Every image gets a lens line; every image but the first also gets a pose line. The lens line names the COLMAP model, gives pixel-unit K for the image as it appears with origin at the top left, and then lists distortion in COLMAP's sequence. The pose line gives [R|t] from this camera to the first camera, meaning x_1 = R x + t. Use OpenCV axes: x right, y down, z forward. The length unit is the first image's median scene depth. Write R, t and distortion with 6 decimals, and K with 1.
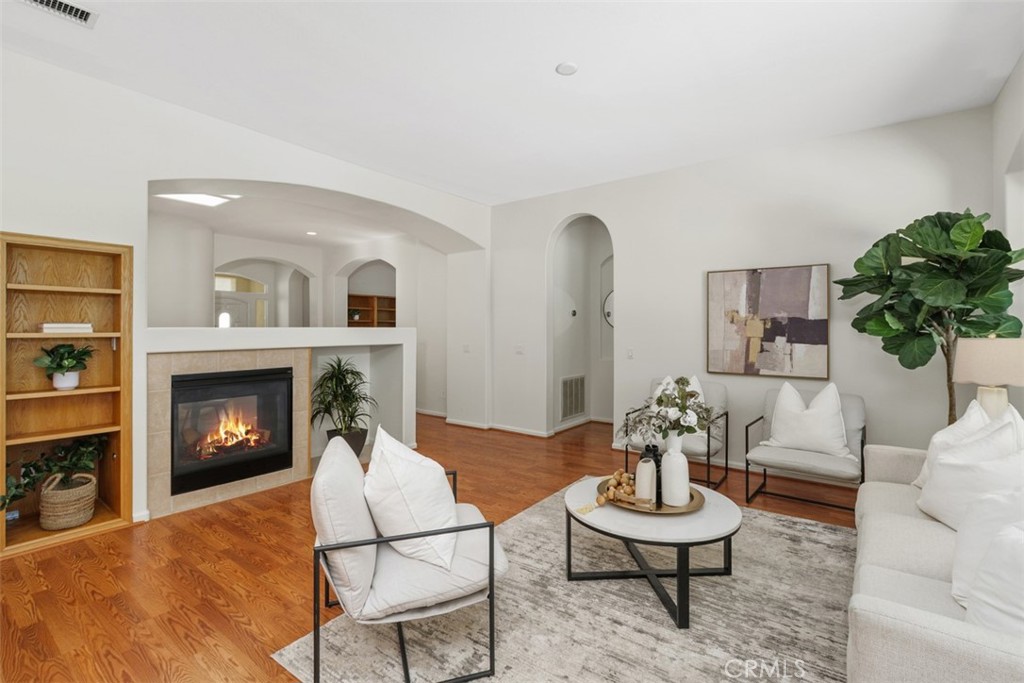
lens RADIAL K [[468.3, 0, 512.4], [0, 468.3, 328.0], [0, 0, 1]] dist [0.001885, 0.000169]
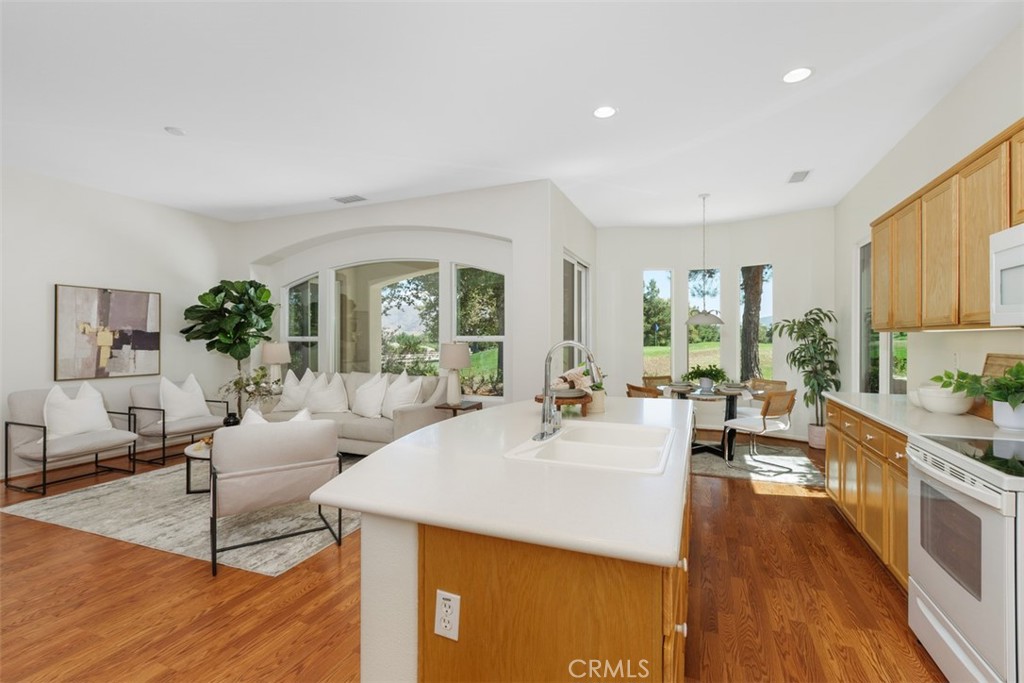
lens RADIAL K [[467.0, 0, 506.7], [0, 467.0, 338.3], [0, 0, 1]] dist [0.003046, 0.000302]
pose [[-0.246658, 0.000997, 0.969102, -0.956186], [-0.000805, 0.999999, -0.001233, 0.000877], [-0.969102, -0.001084, -0.246657, 0.324733]]
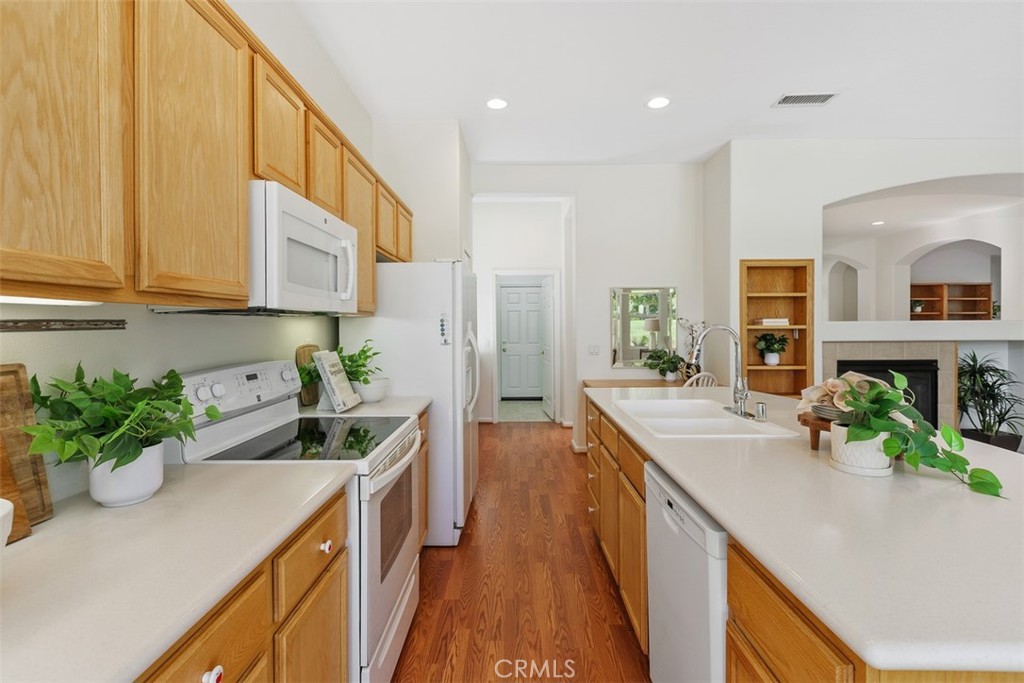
lens RADIAL K [[468.3, 0, 512.4], [0, 468.3, 328.0], [0, 0, 1]] dist [0.001885, 0.000169]
pose [[0.599061, 0.005523, -0.800684, -0.213020], [0.004239, 0.999940, 0.010070, 0.000254], [0.800692, -0.009427, 0.599002, -0.359191]]
